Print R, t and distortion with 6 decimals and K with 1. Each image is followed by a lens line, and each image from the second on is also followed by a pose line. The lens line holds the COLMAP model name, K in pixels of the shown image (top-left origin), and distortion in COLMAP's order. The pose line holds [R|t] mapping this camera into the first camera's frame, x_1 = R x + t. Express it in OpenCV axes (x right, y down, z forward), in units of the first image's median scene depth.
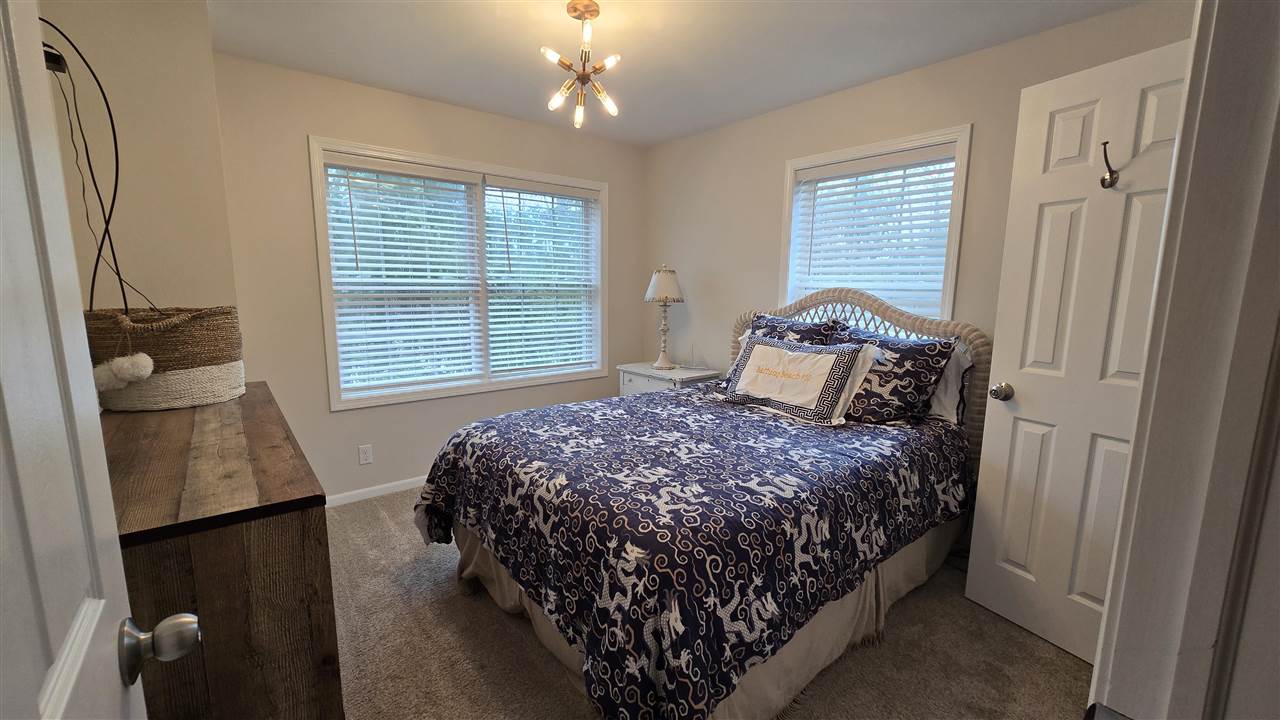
lens RADIAL K [[519.0, 0, 640.0], [0, 519.0, 360.0], [0, 0, 1]] dist [0.000331, 0.000123]
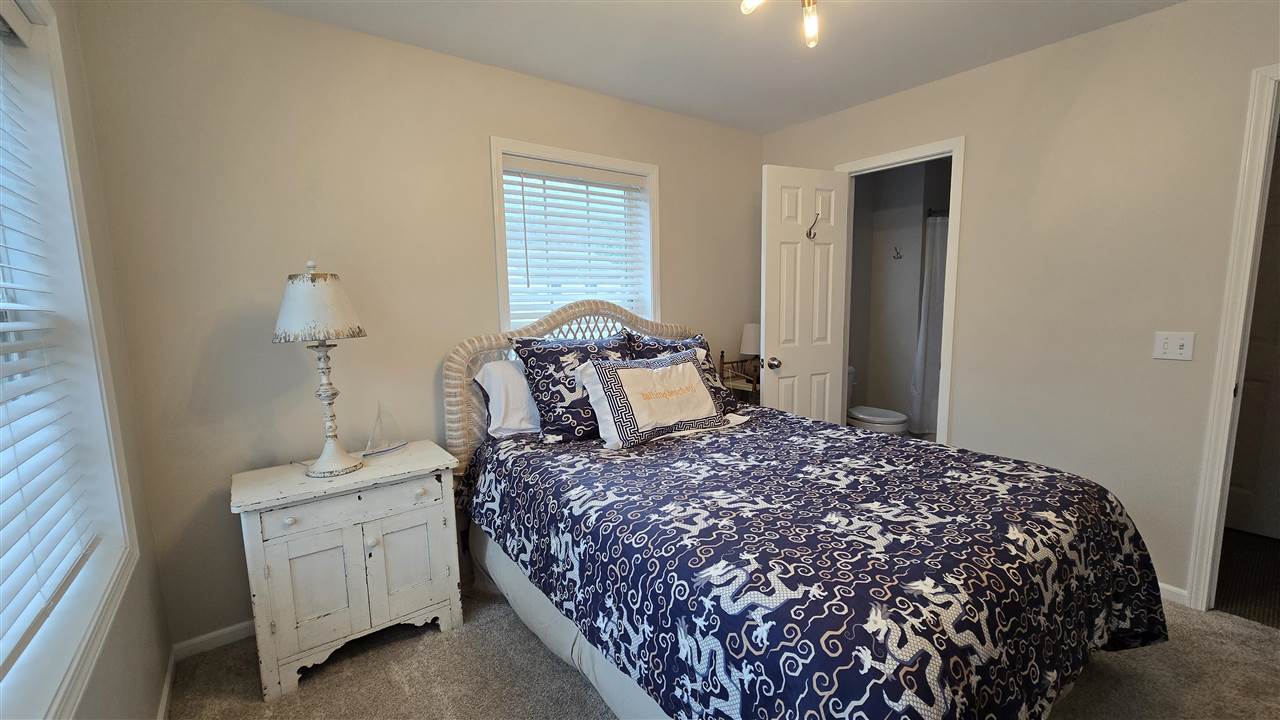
lens RADIAL K [[515.8, 0, 636.0], [0, 515.8, 302.2], [0, 0, 1]] dist [0.001125, 0.000055]
pose [[0.038122, -0.007415, 0.999246, -0.742648], [0.174330, 0.984687, 0.000657, -0.162482], [-0.983949, 0.174173, 0.038831, 1.191039]]
